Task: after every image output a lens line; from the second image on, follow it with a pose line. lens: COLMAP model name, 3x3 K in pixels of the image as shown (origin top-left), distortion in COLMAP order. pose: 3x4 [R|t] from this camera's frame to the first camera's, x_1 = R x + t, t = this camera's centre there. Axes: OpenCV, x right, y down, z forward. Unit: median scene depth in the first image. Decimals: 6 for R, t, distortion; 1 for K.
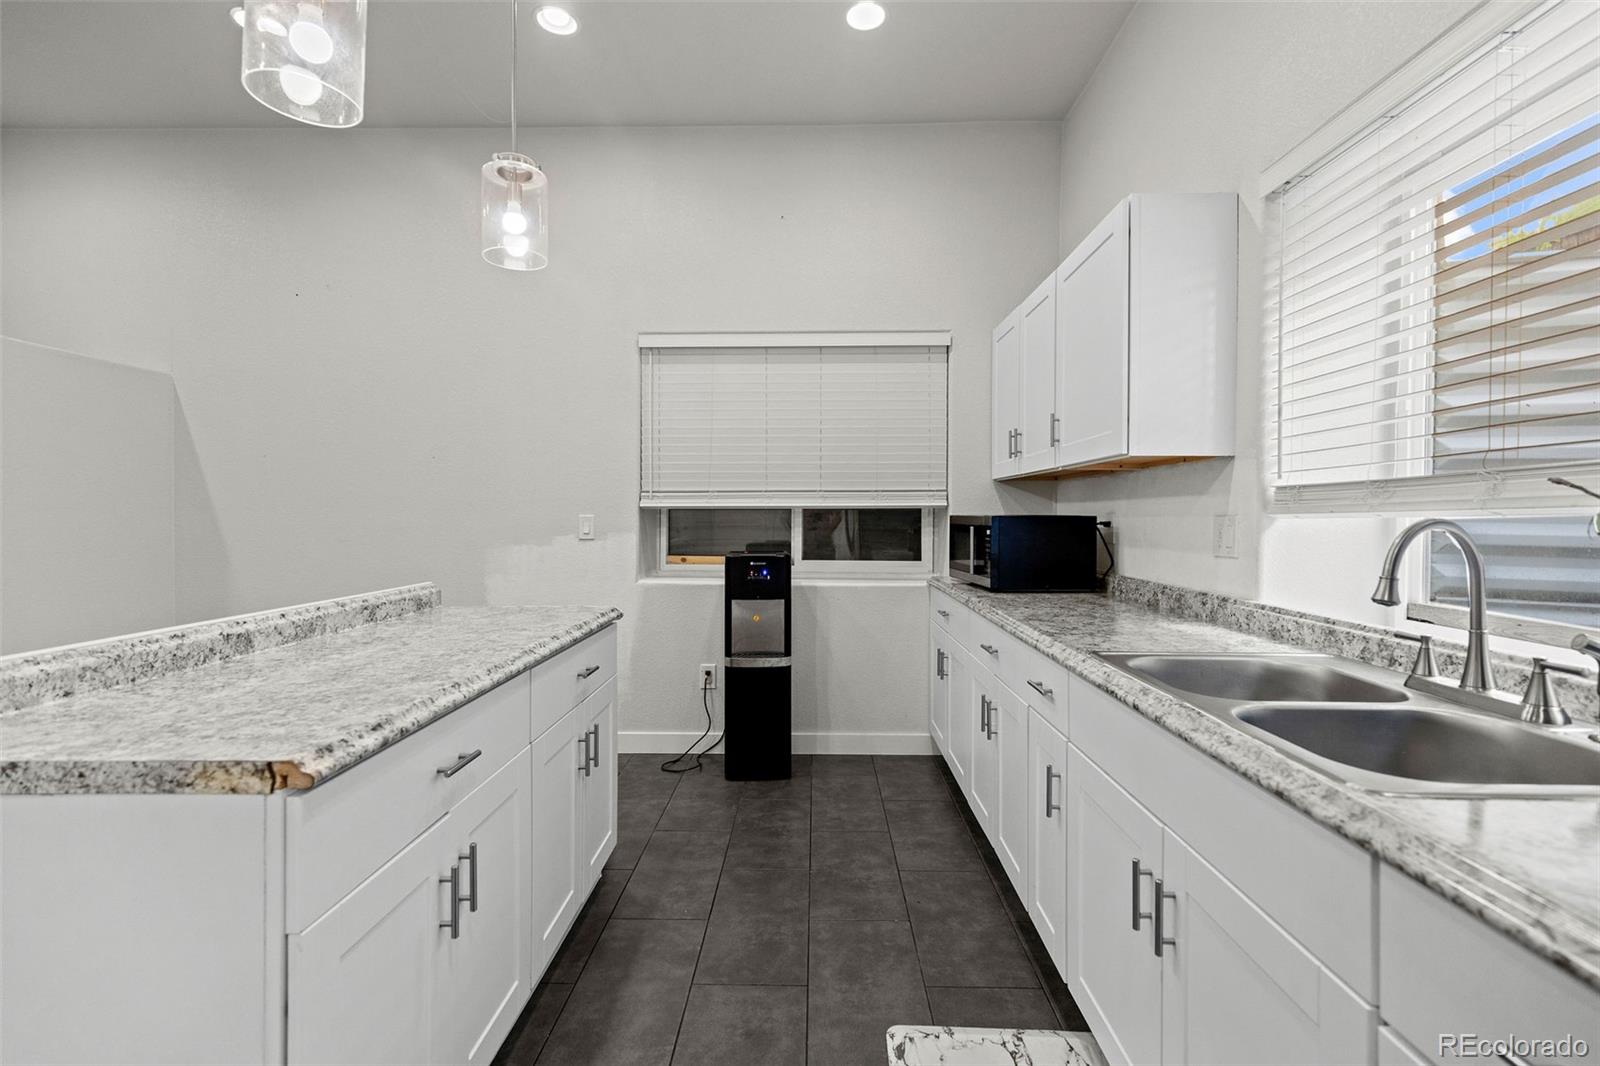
lens RADIAL K [[729.9, 0, 798.6], [0, 729.9, 523.2], [0, 0, 1]] dist [0.004819, 0.000932]
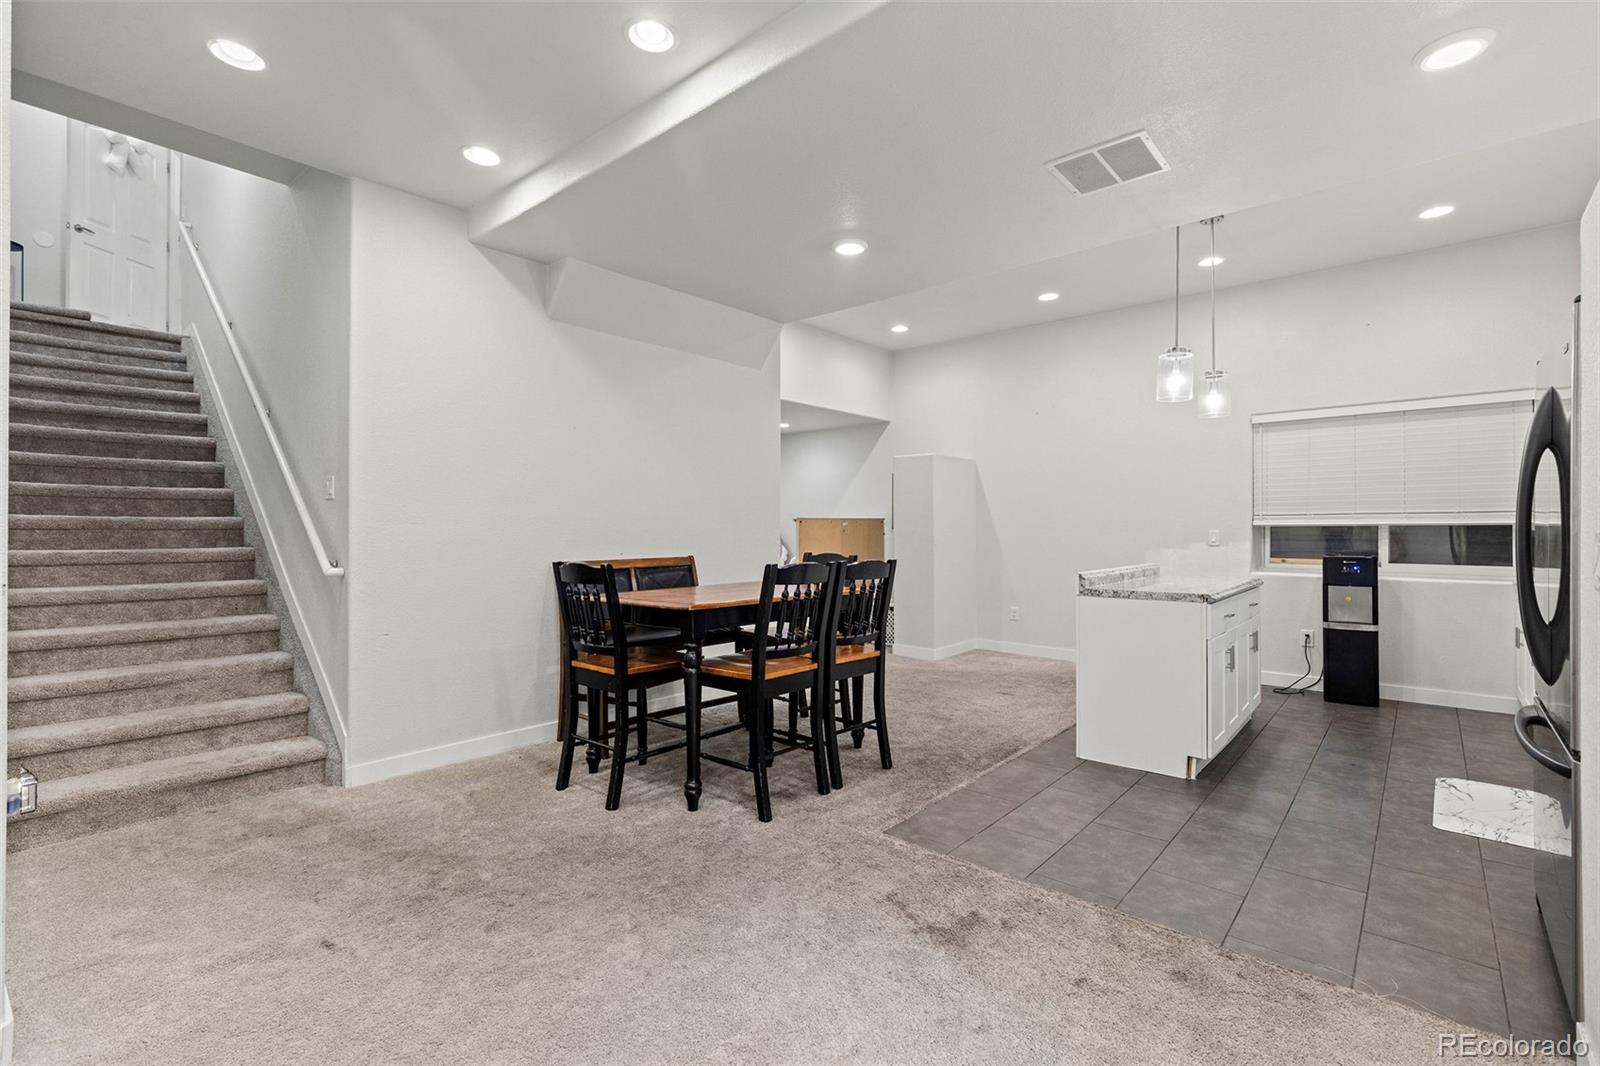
lens RADIAL K [[729.9, 0, 788.7], [0, 729.9, 521.5], [0, 0, 1]] dist [0.004819, 0.000932]
pose [[0.770493, -0.007564, -0.637403, 0.015574], [-0.006504, 0.999784, -0.019726, 0.007084], [0.637415, 0.019345, 0.770278, -0.851370]]
